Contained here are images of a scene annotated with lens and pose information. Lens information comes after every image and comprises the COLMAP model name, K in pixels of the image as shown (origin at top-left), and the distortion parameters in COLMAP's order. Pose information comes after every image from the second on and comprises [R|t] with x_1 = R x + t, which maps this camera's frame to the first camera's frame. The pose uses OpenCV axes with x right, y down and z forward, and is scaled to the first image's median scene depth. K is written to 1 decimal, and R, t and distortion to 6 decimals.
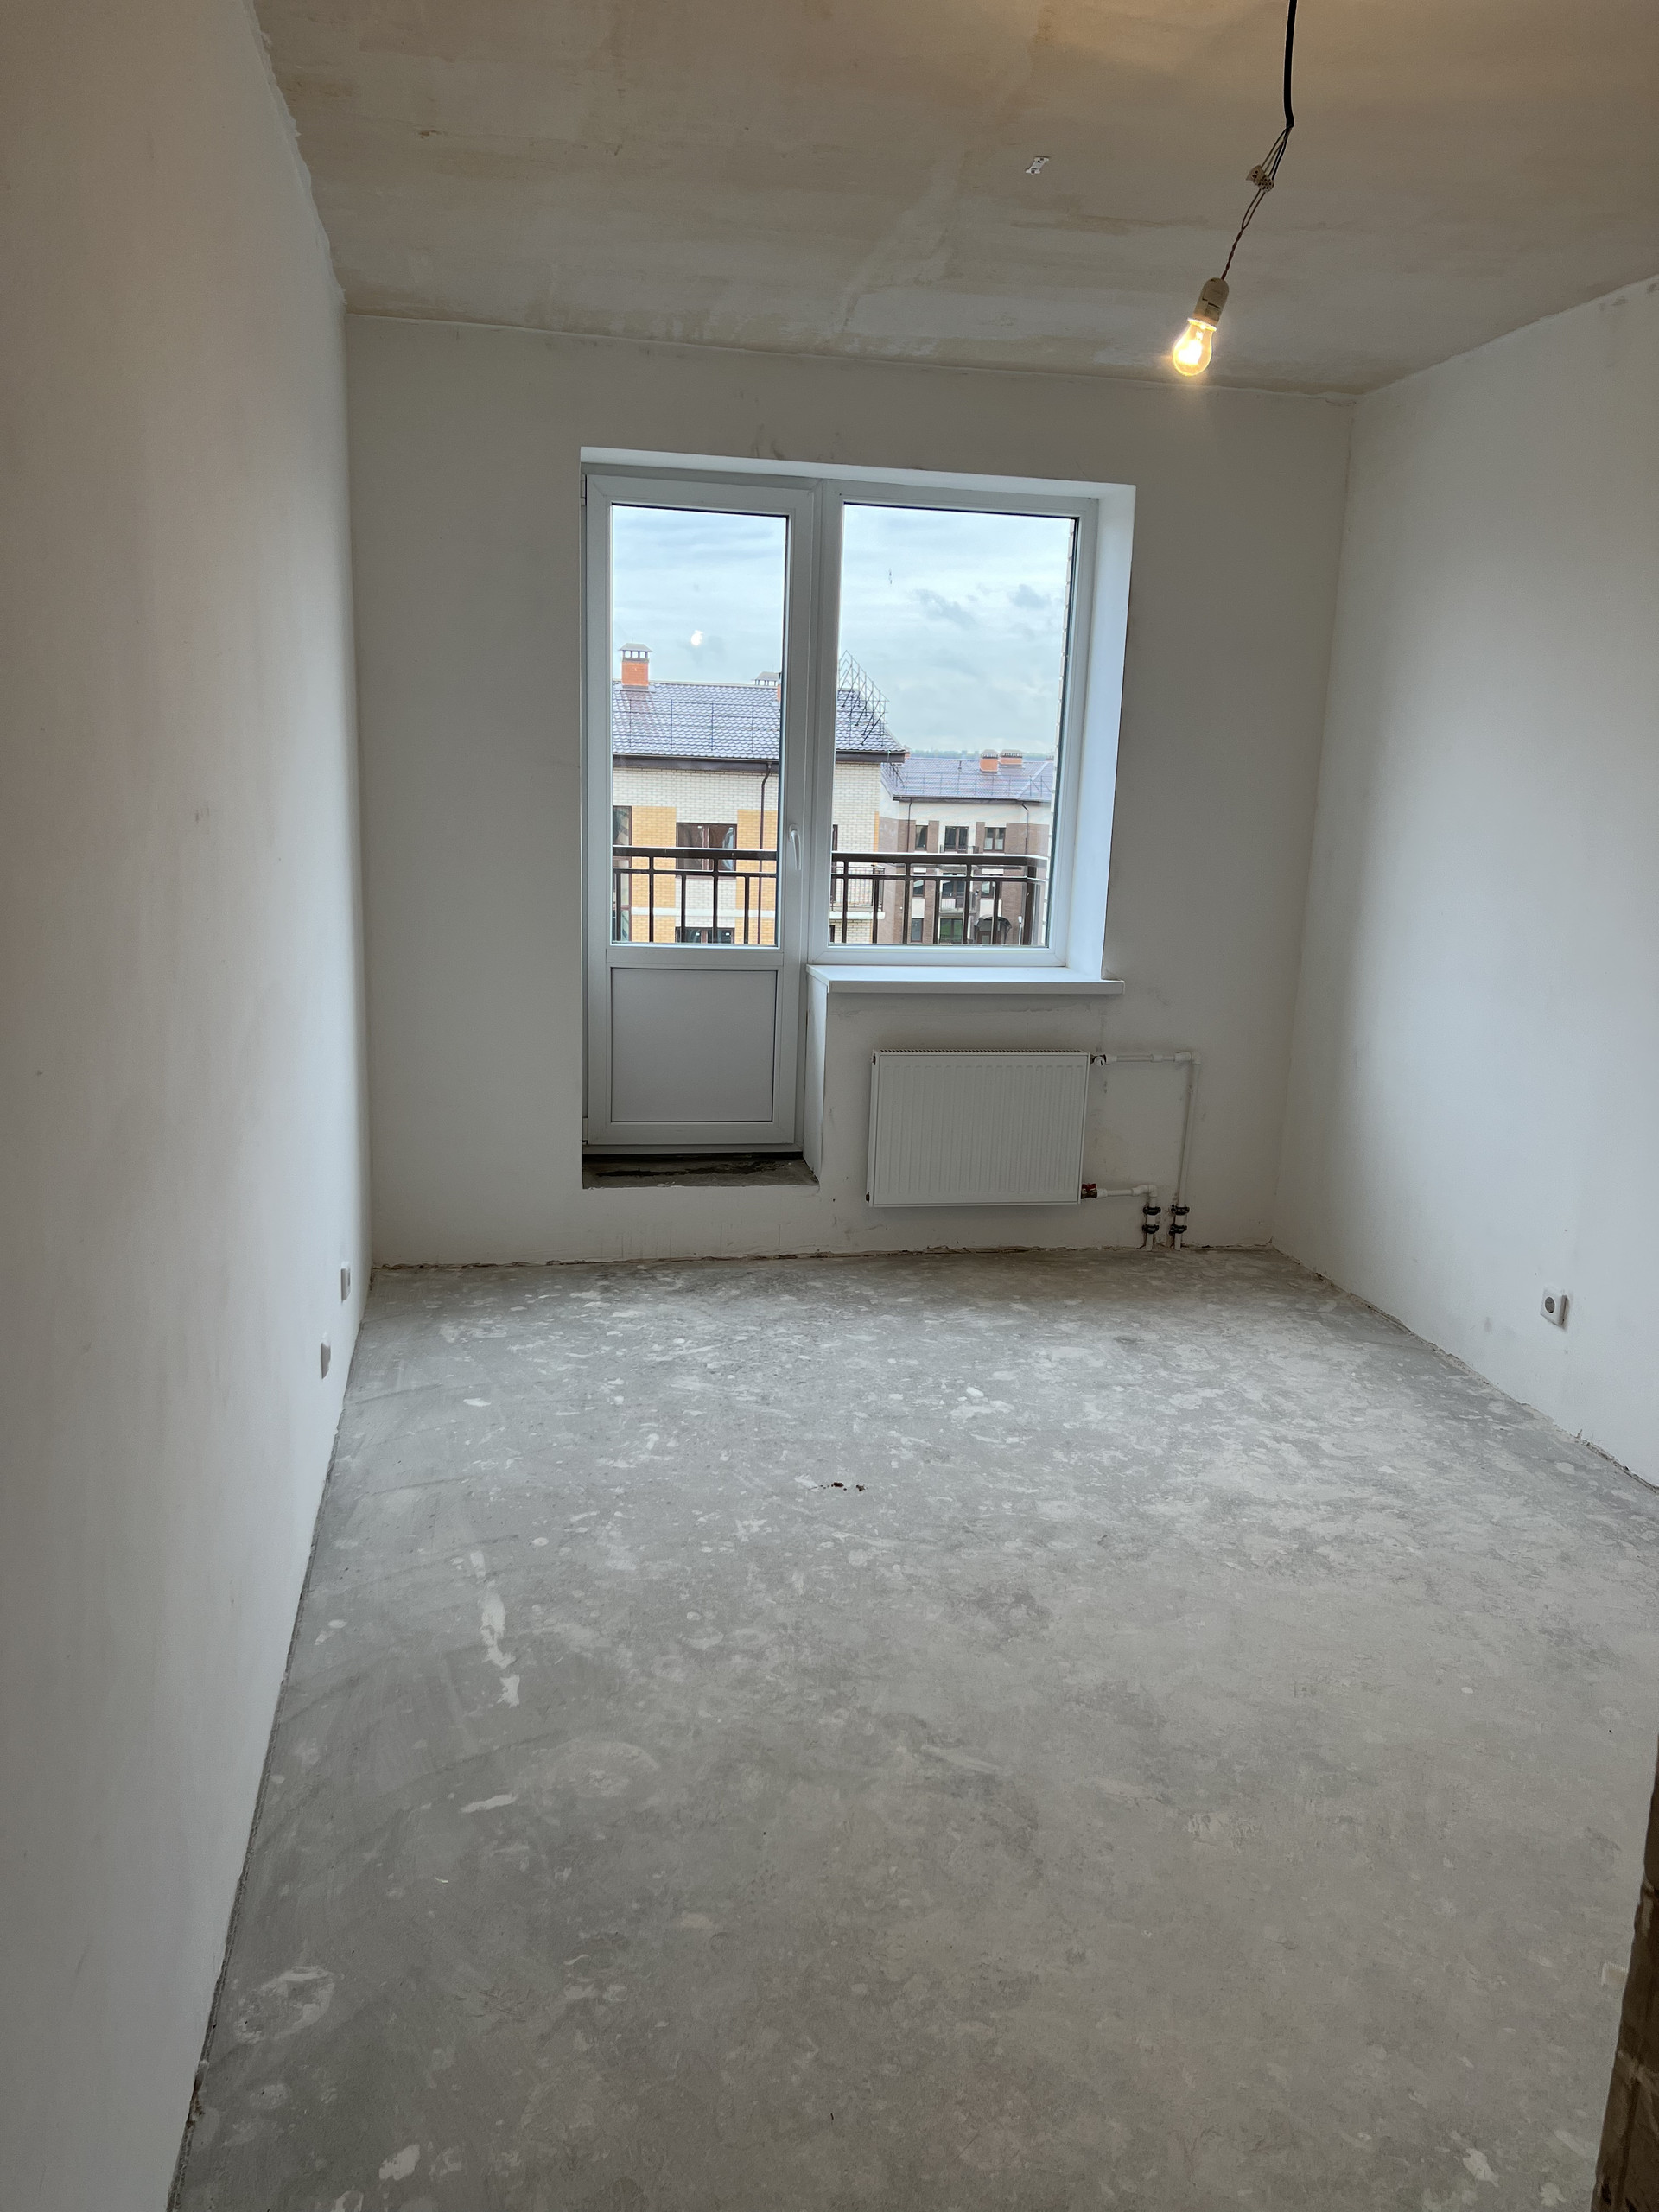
lens RADIAL K [[1644.6, 0, 835.1], [0, 1644.6, 1117.5], [0, 0, 1]] dist [0.051411, -0.049292]
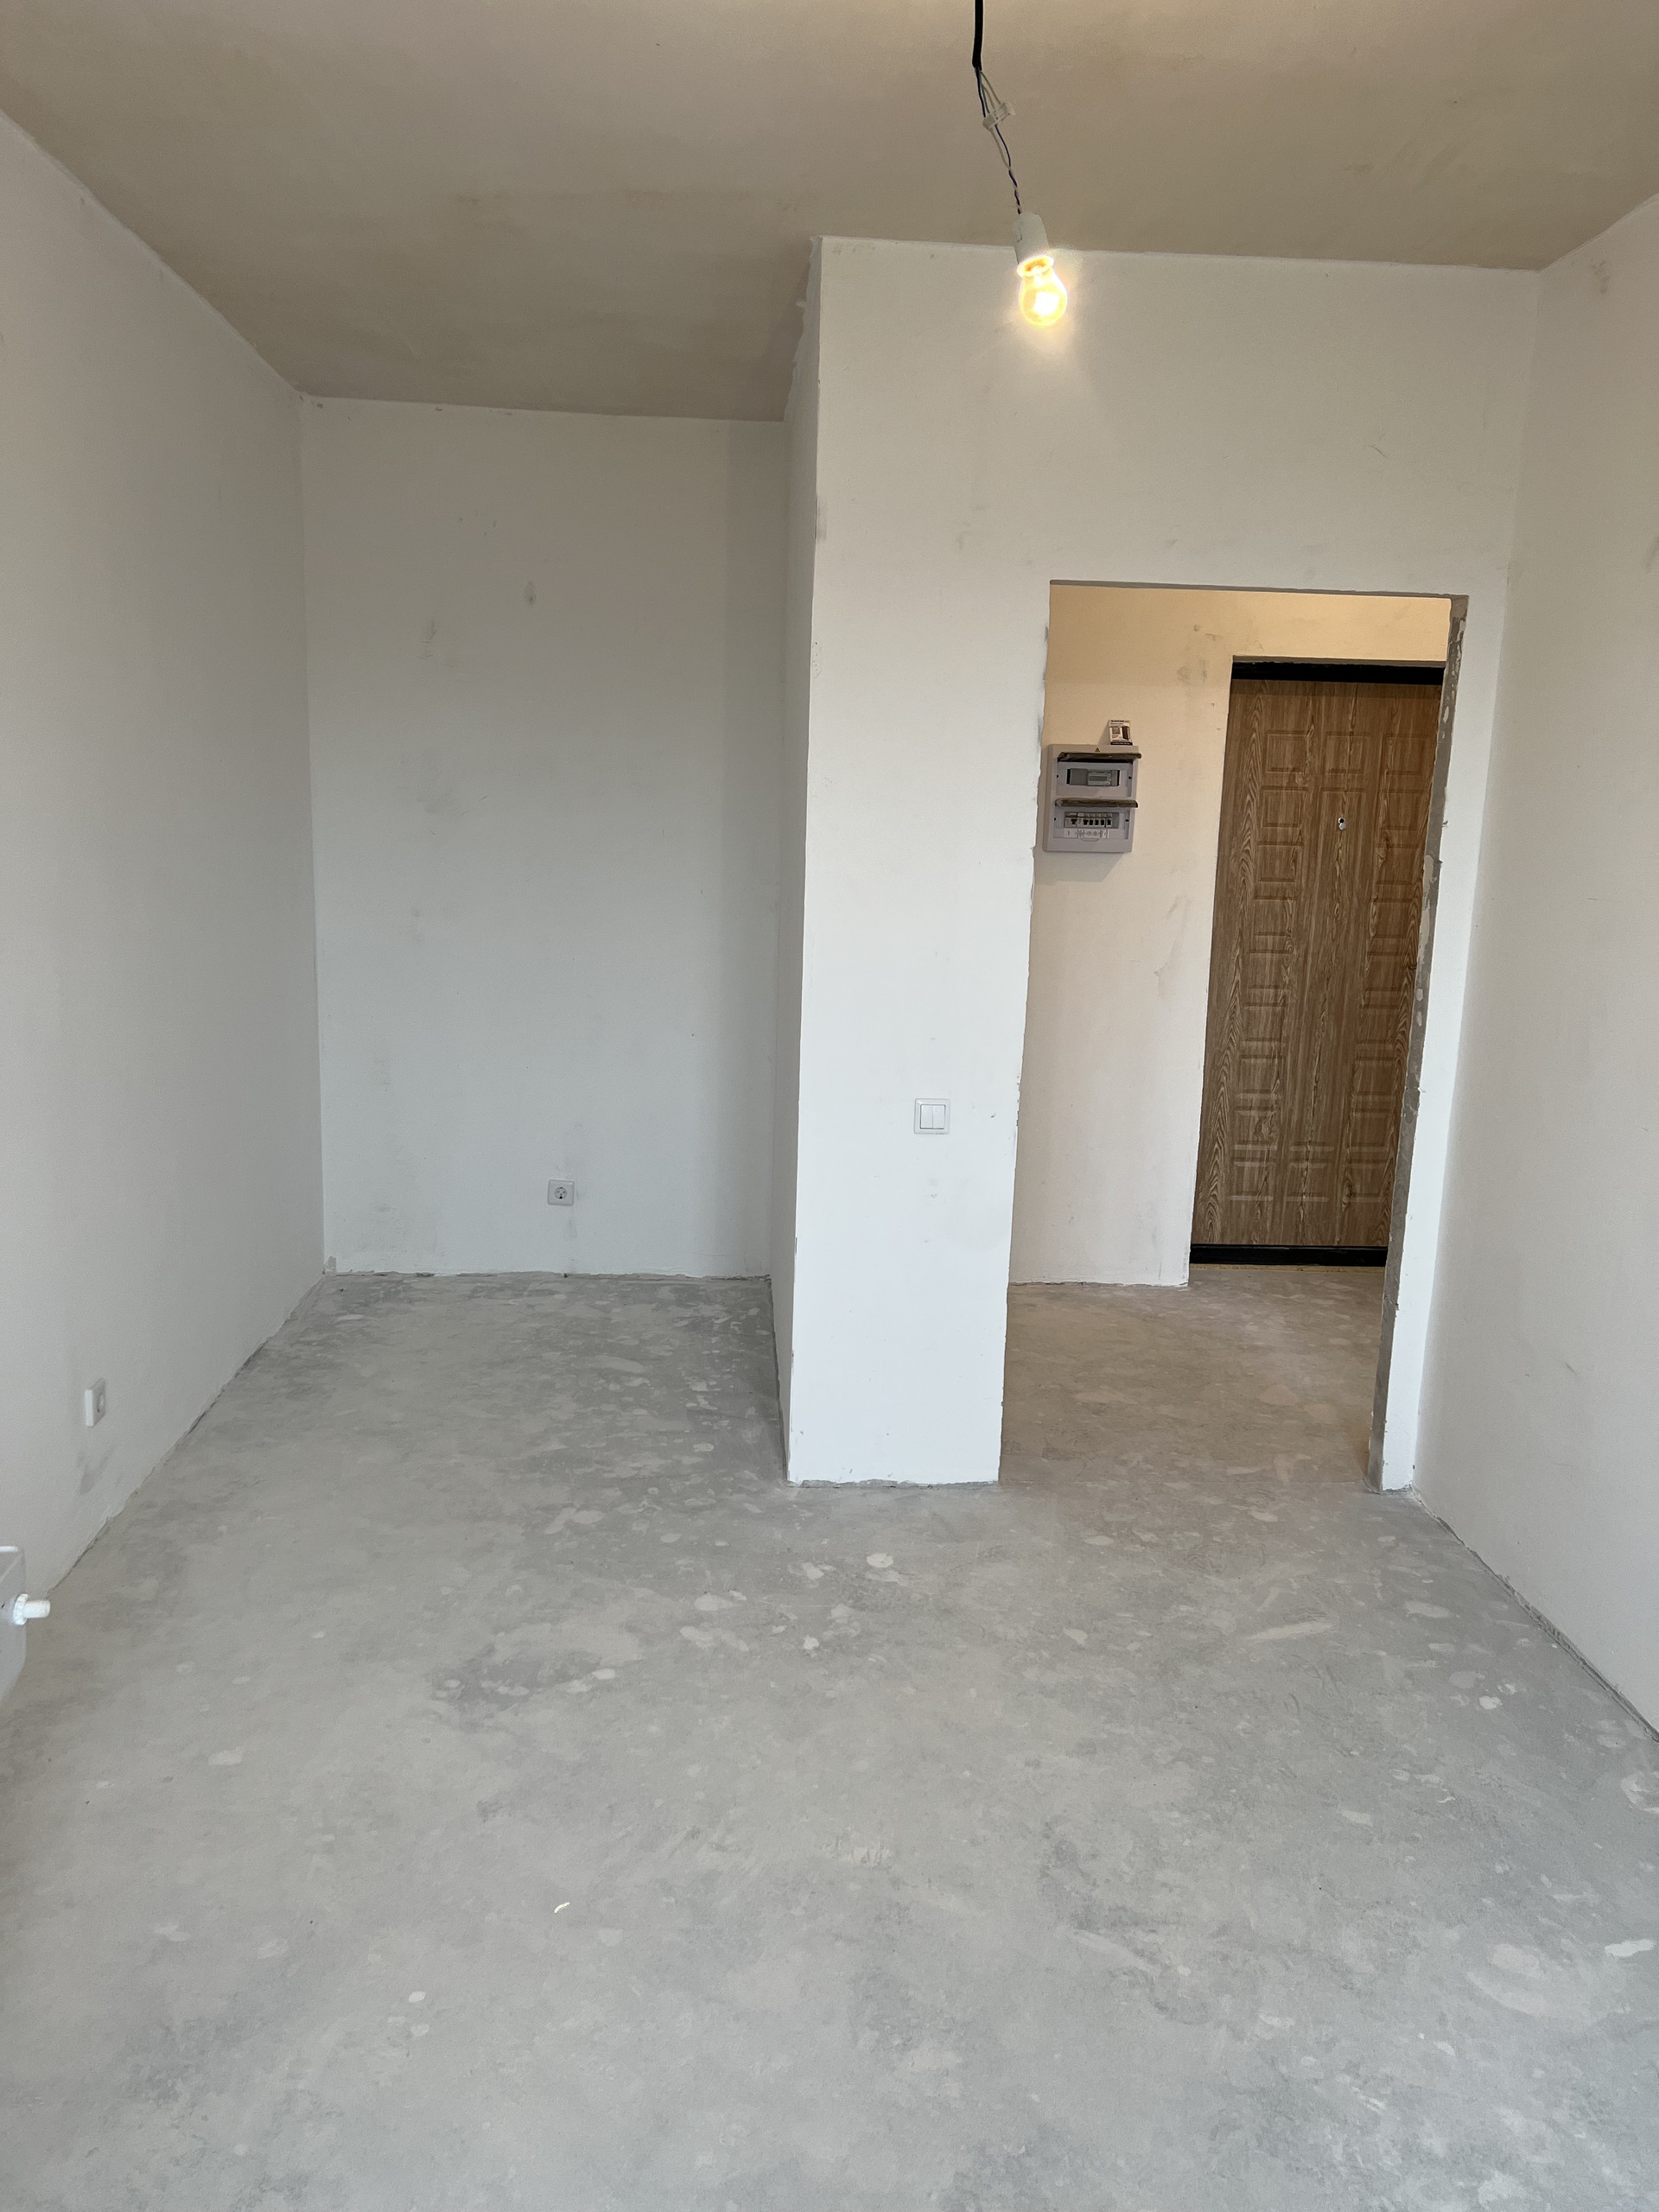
lens RADIAL K [[1644.6, 0, 835.1], [0, 1644.6, 1117.5], [0, 0, 1]] dist [0.051411, -0.049292]
pose [[-0.988173, -0.092873, 0.122018, 0.161418], [-0.037371, 0.917590, 0.395768, -0.366050], [-0.148719, 0.386527, -0.910209, 1.718090]]
